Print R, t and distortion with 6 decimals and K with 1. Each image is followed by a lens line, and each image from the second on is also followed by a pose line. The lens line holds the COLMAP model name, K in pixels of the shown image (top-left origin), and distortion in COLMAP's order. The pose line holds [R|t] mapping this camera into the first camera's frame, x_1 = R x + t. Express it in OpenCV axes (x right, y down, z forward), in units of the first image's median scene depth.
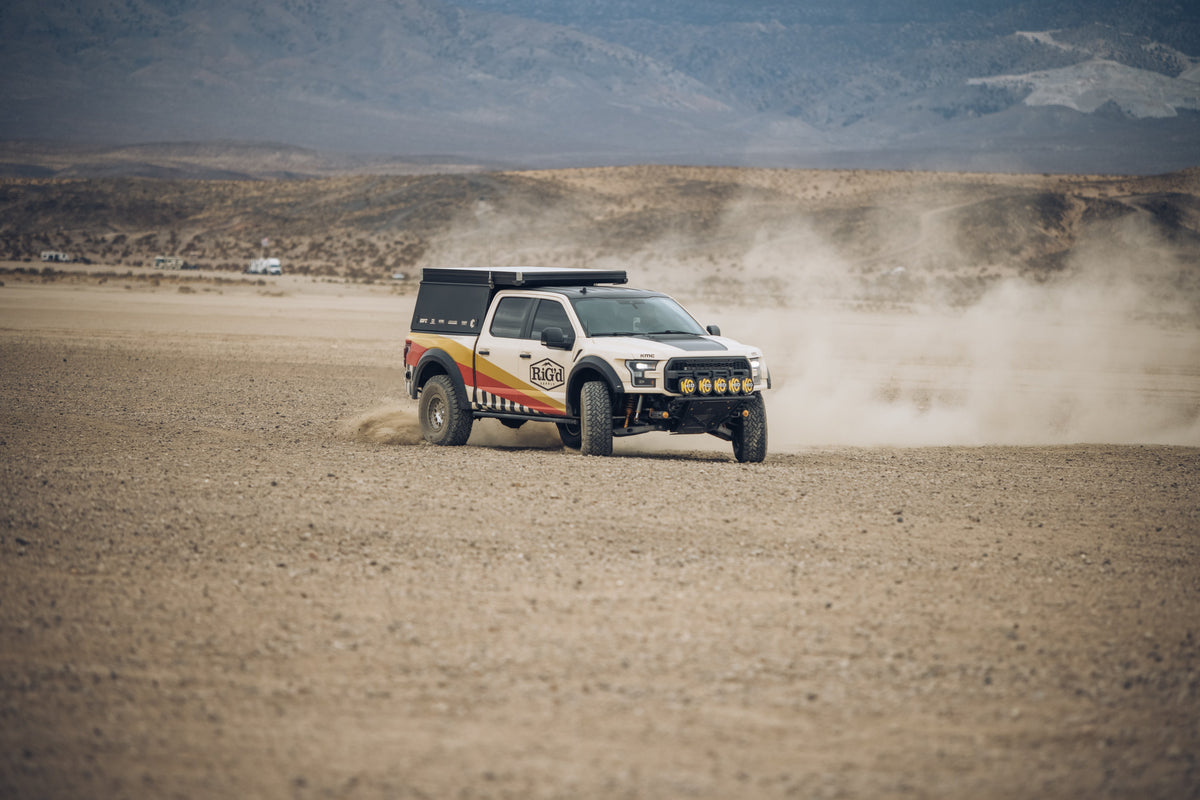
lens RADIAL K [[4540.9, 0, 600.0], [0, 4540.9, 400.0], [0, 0, 1]] dist [-0.070133, 4.116550]
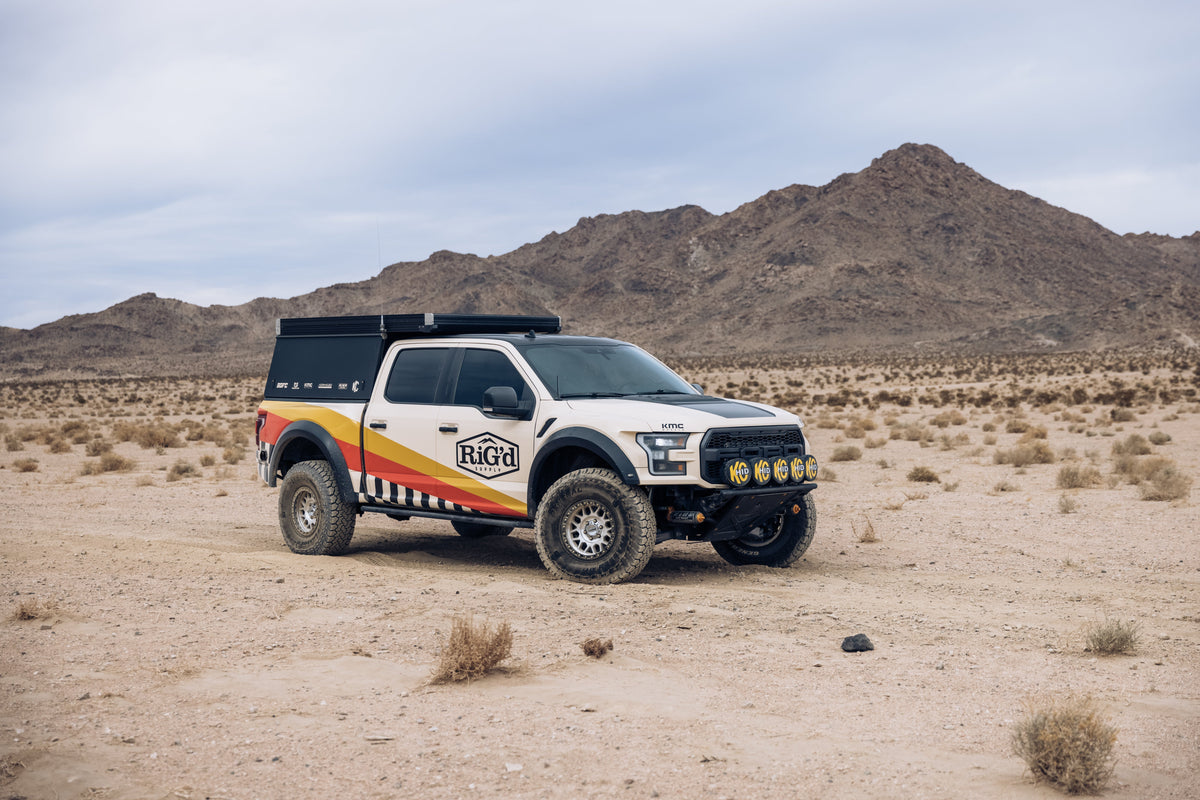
lens RADIAL K [[1596.7, 0, 600.0], [0, 1596.7, 400.0], [0, 0, 1]] dist [-0.008962, -0.000288]
pose [[0.978324, -0.009915, 0.206844, -0.013678], [0.013913, 0.999743, -0.017884, -0.002823], [-0.206613, 0.020375, 0.978211, 0.230632]]
